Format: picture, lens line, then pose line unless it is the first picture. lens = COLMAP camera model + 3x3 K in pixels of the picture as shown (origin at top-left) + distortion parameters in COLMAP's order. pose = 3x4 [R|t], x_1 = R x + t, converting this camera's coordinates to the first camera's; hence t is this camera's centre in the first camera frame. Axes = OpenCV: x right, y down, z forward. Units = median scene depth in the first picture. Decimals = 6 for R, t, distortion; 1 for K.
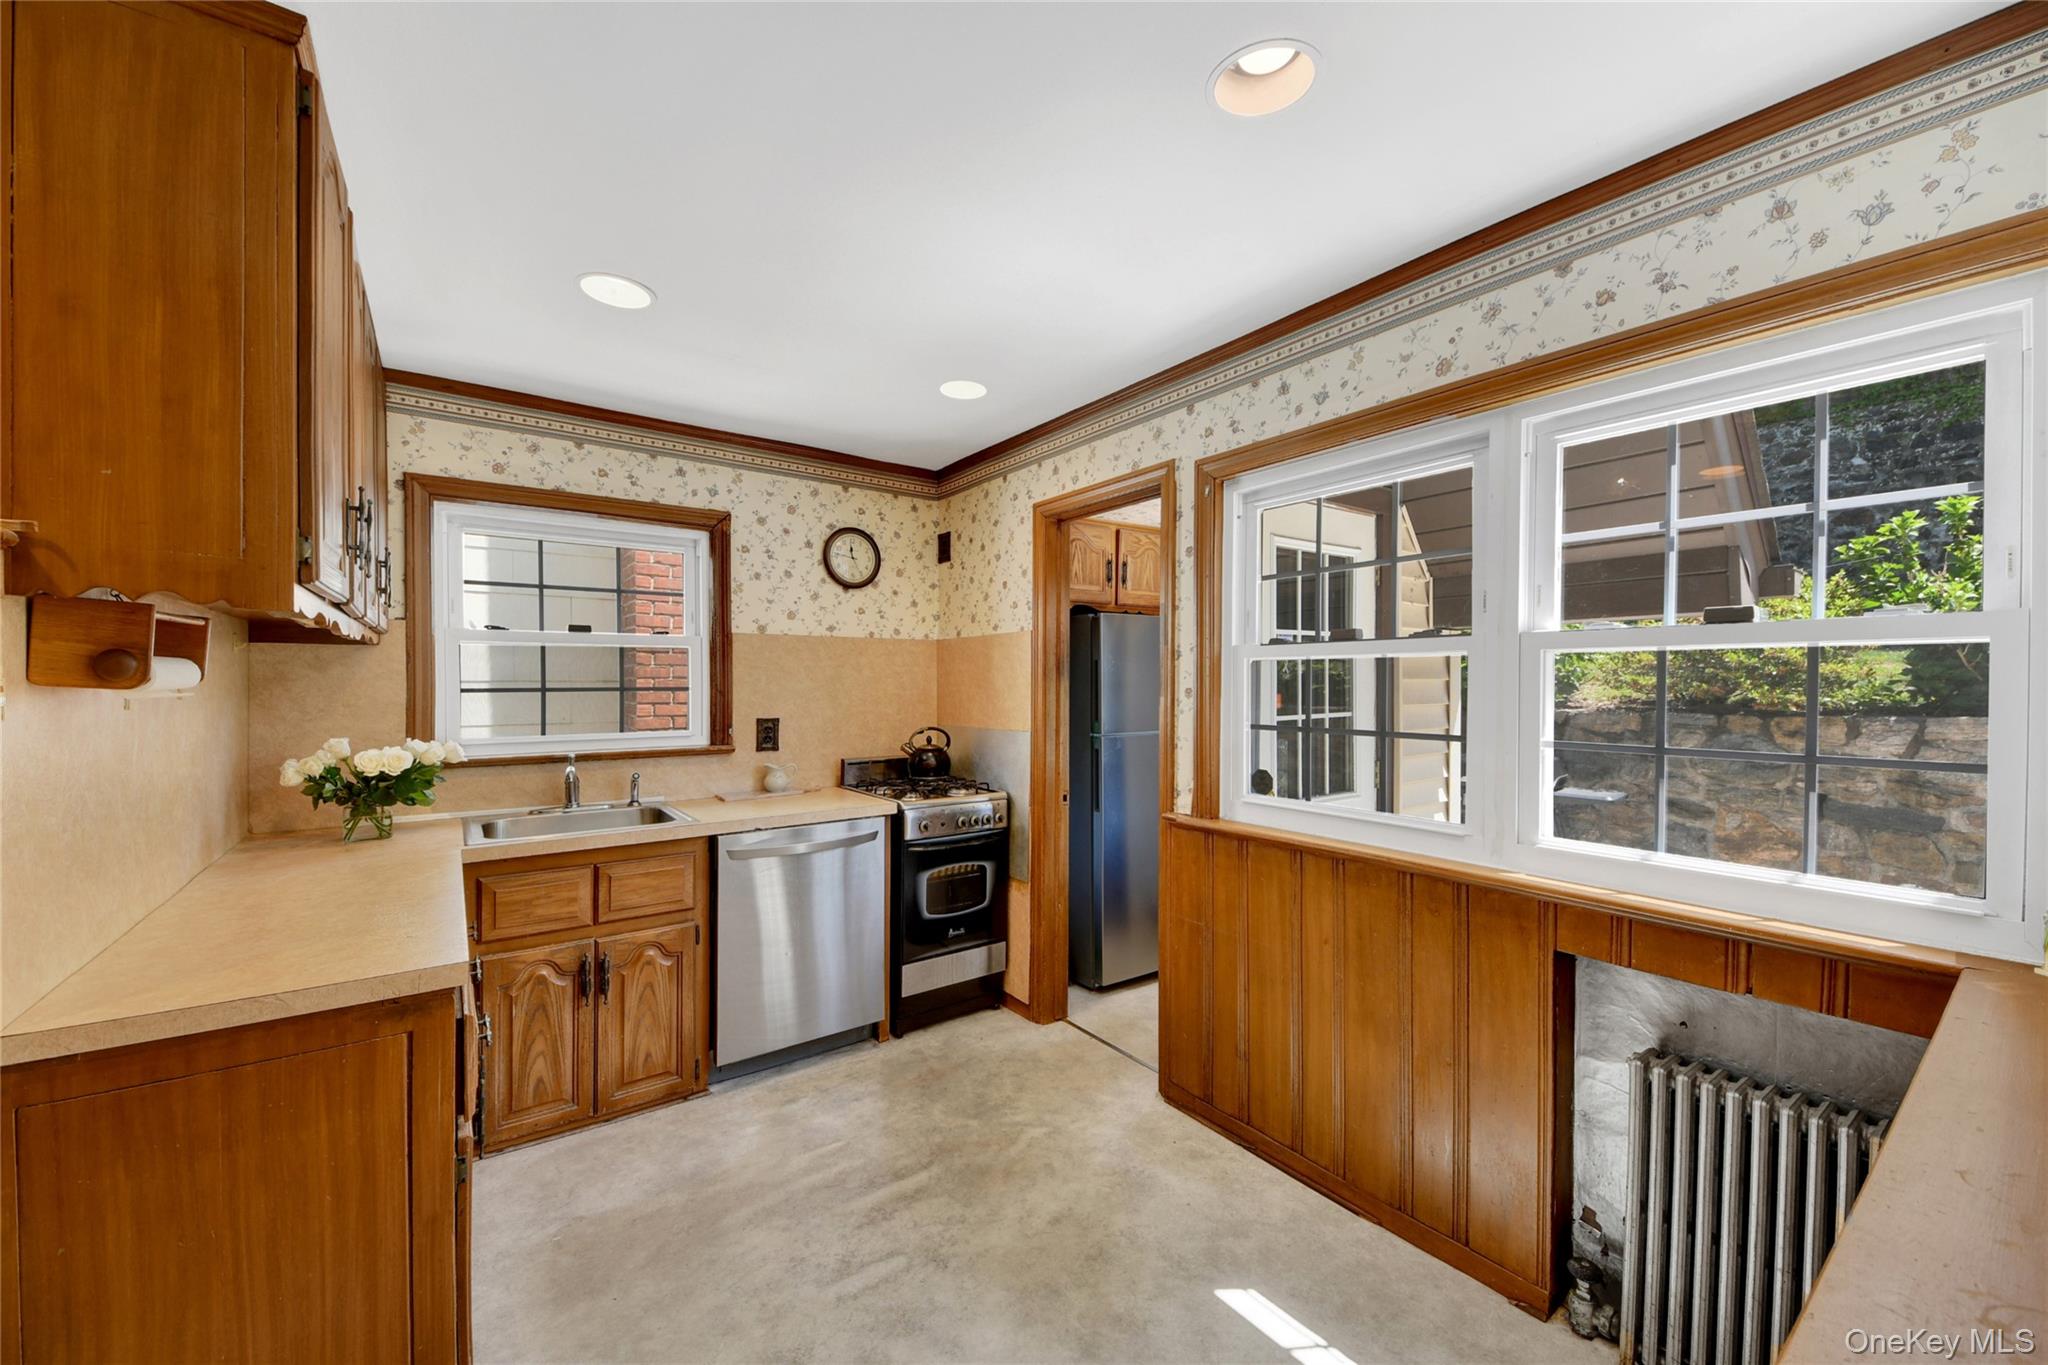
lens RADIAL K [[769.4, 0, 1003.3], [0, 769.4, 696.1], [0, 0, 1]] dist [0.000588, -0.000160]
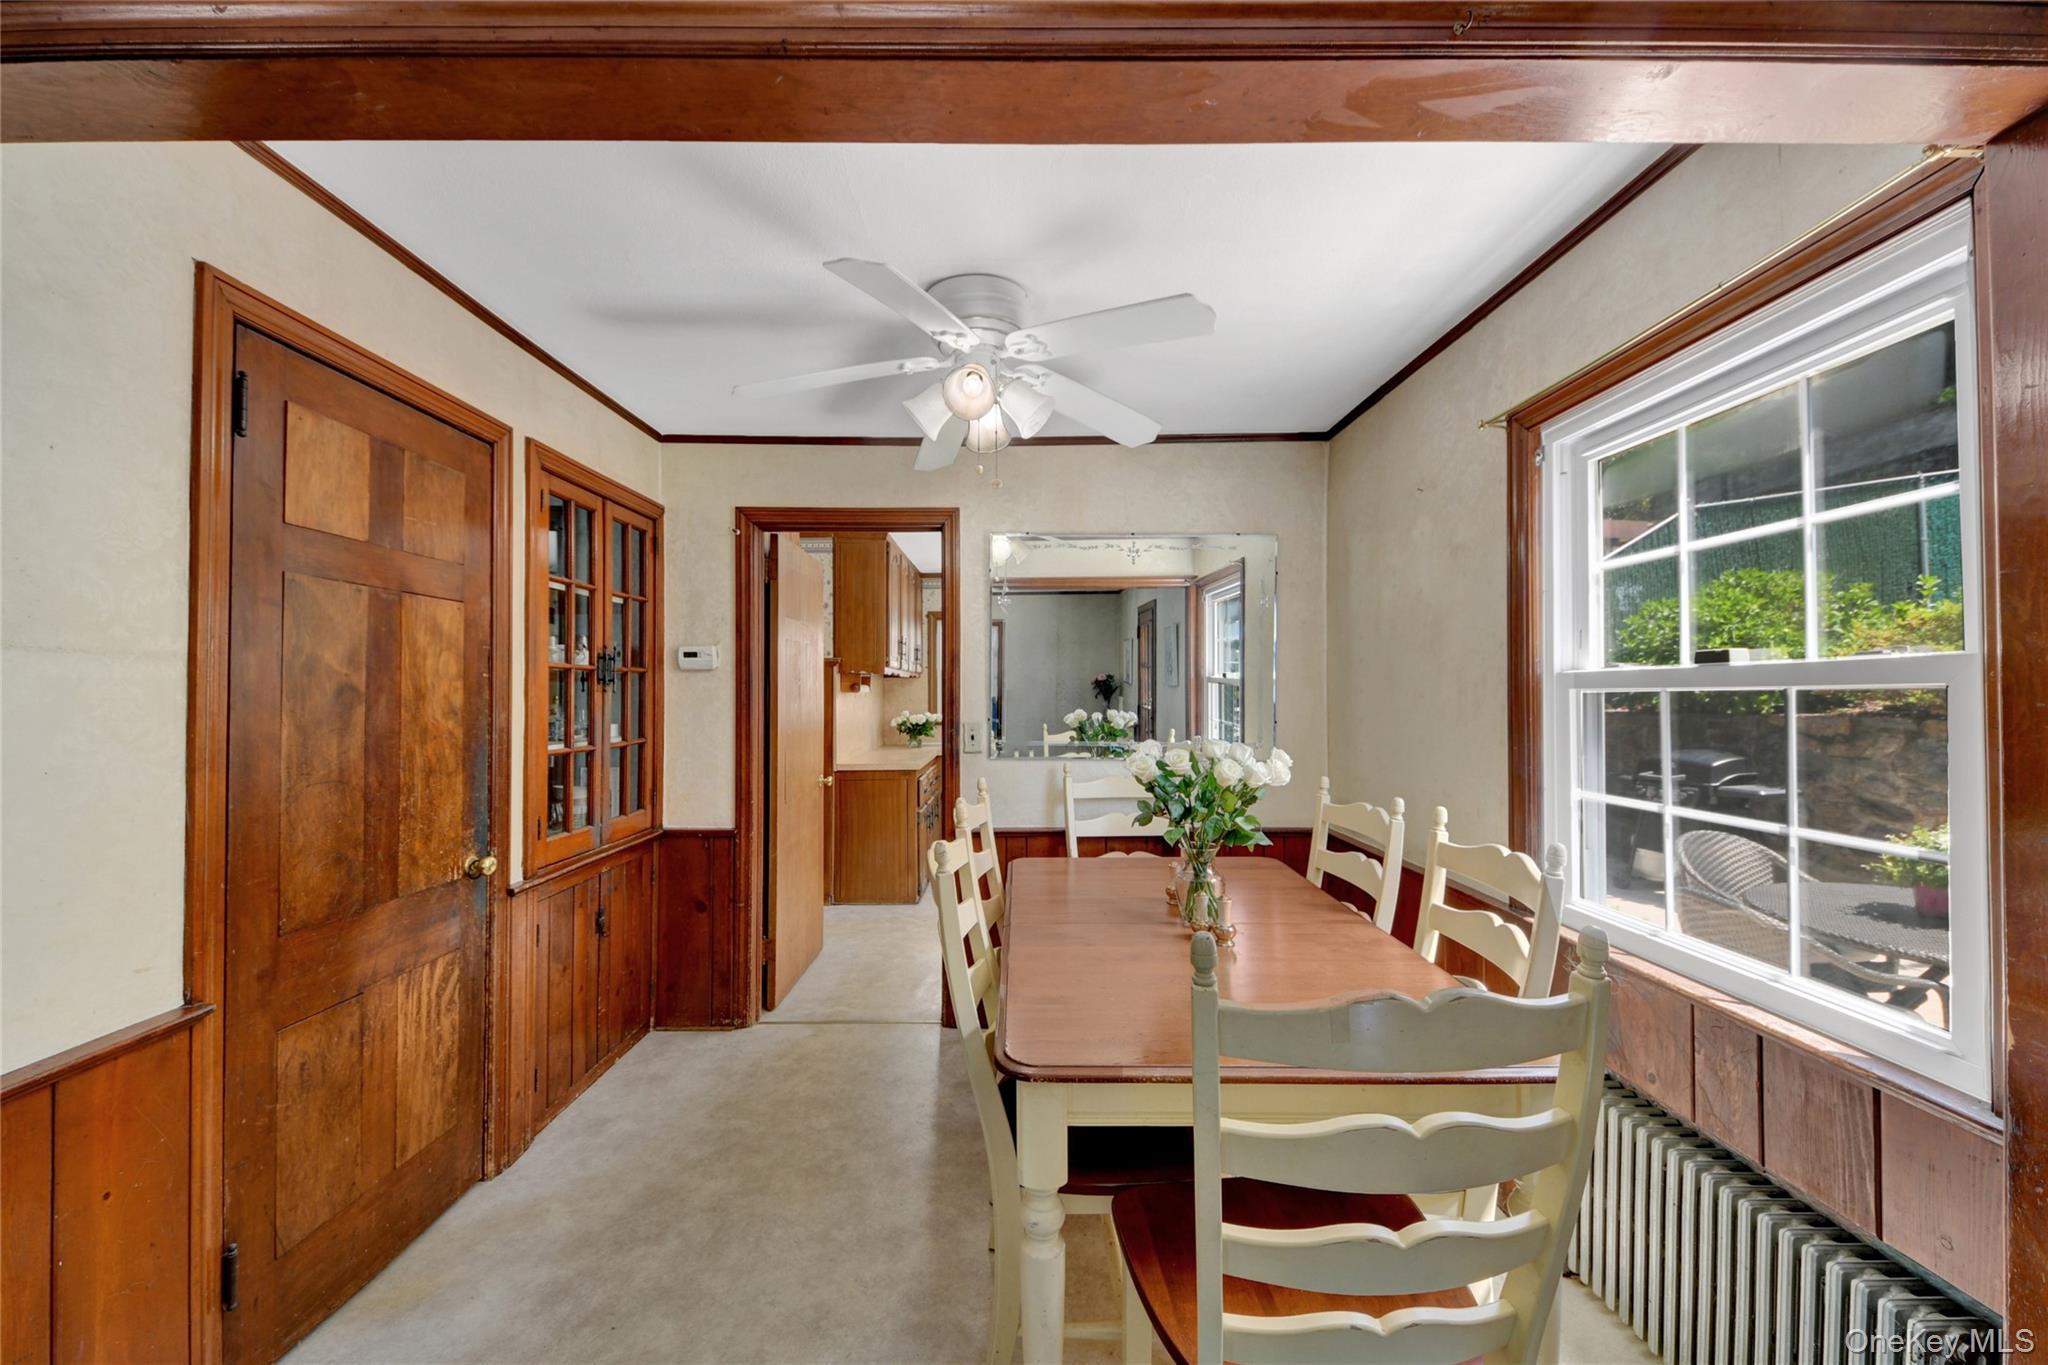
lens RADIAL K [[769.4, 0, 1033.0], [0, 769.4, 689.0], [0, 0, 1]] dist [0.000588, -0.000160]
pose [[0.812716, -0.002936, -0.582652, 0.581643], [-0.006064, 0.999891, -0.013496, 0.005190], [0.582628, 0.014502, 0.812610, -0.514752]]
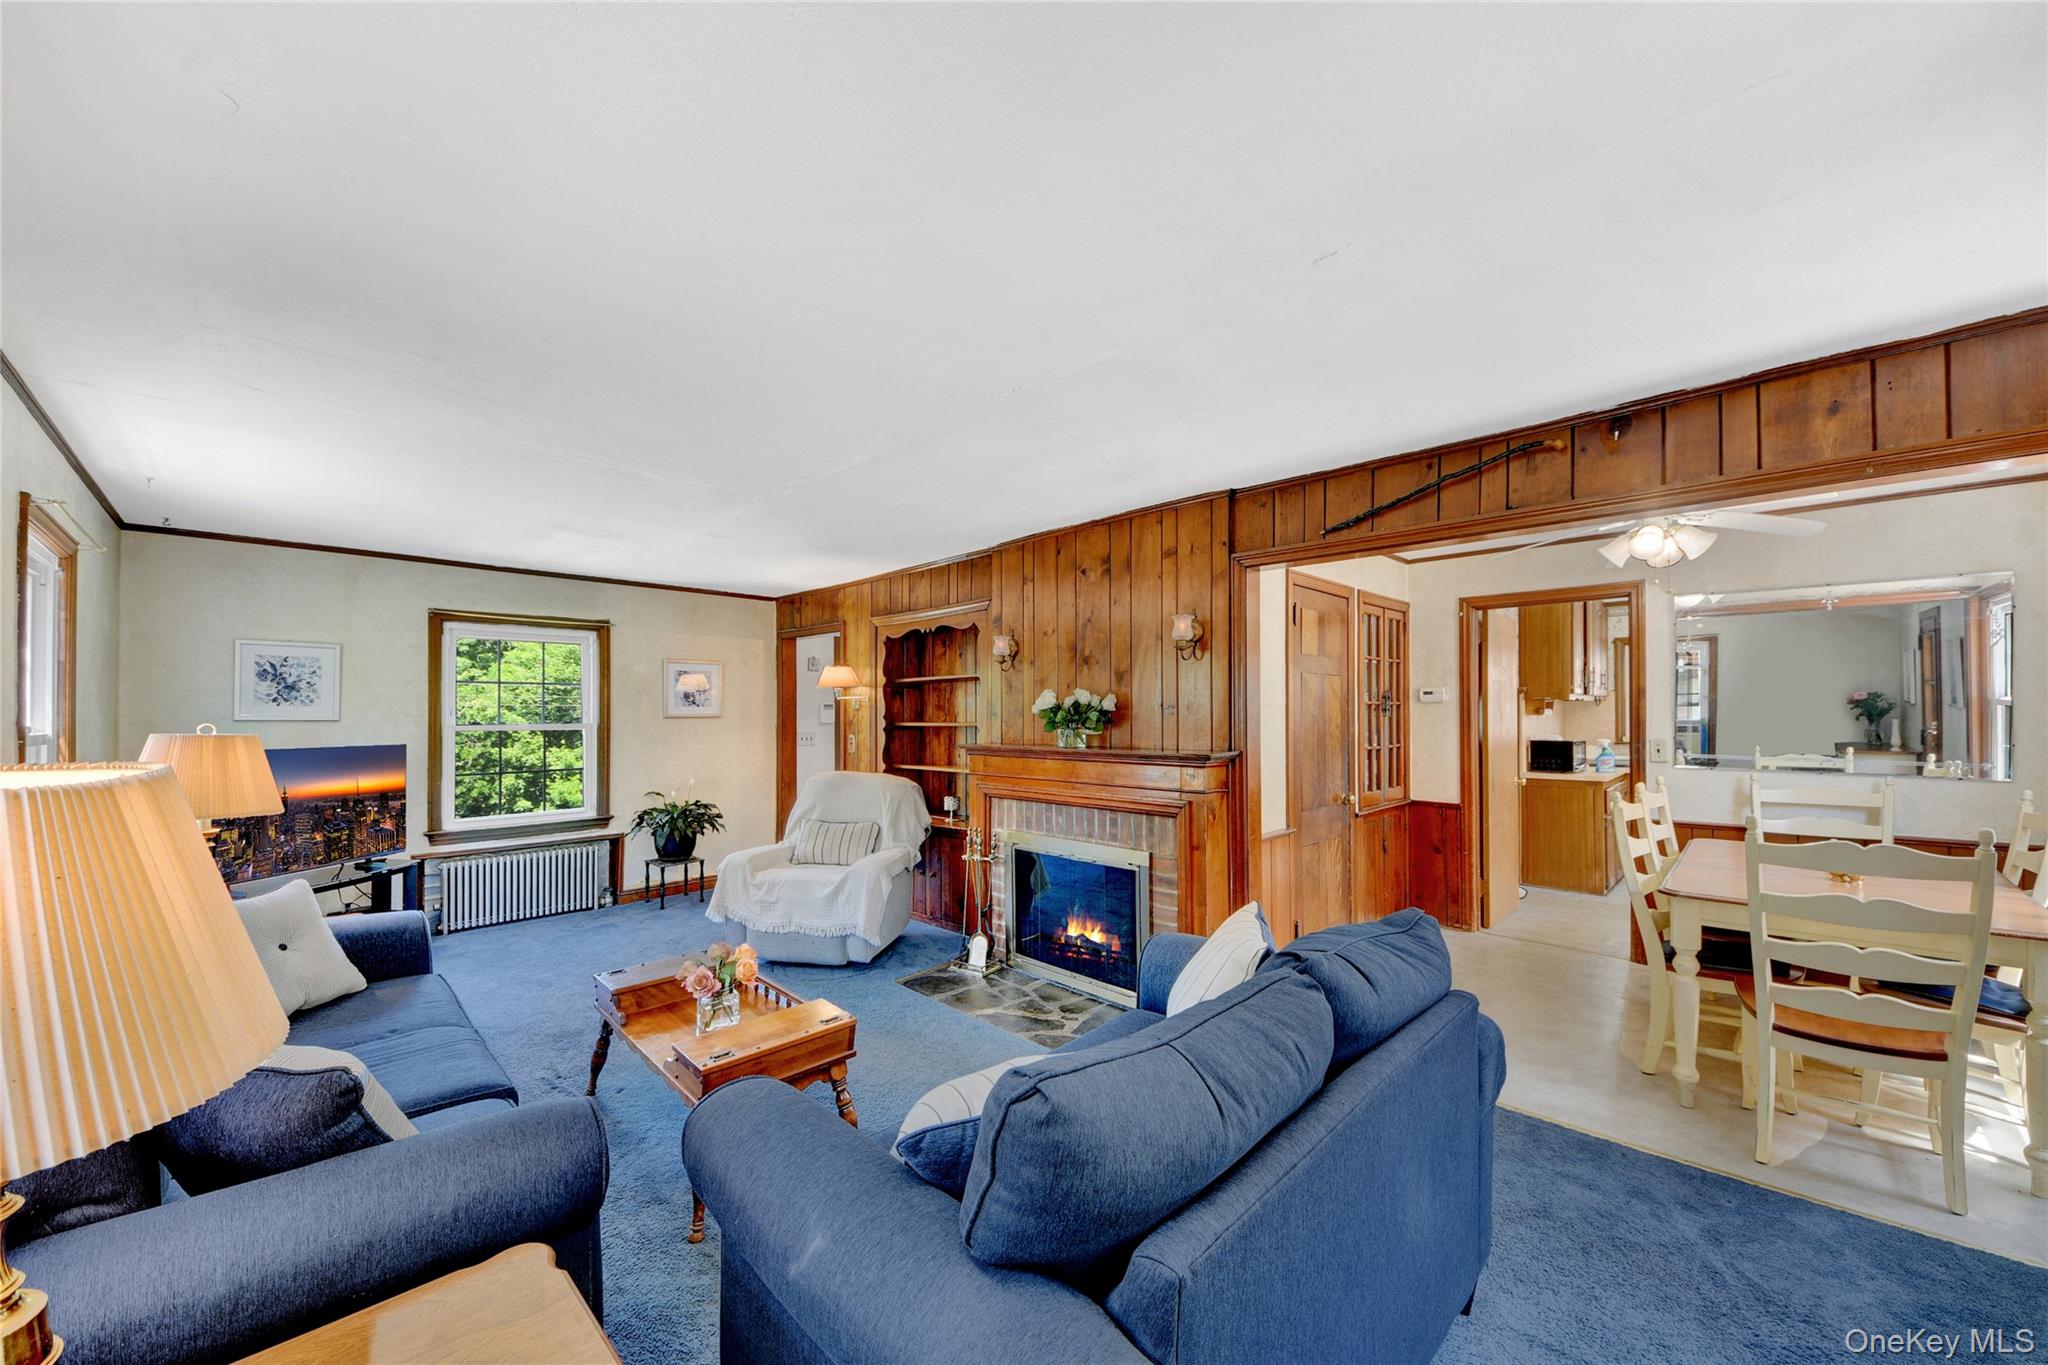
lens RADIAL K [[769.4, 0, 1013.8], [0, 769.4, 701.8], [0, 0, 1]] dist [0.000588, -0.000160]
pose [[0.151665, -0.011004, -0.988371, 0.955687], [-0.007674, 0.999895, -0.012310, -0.002341], [0.988402, 0.009452, 0.151565, -0.914282]]
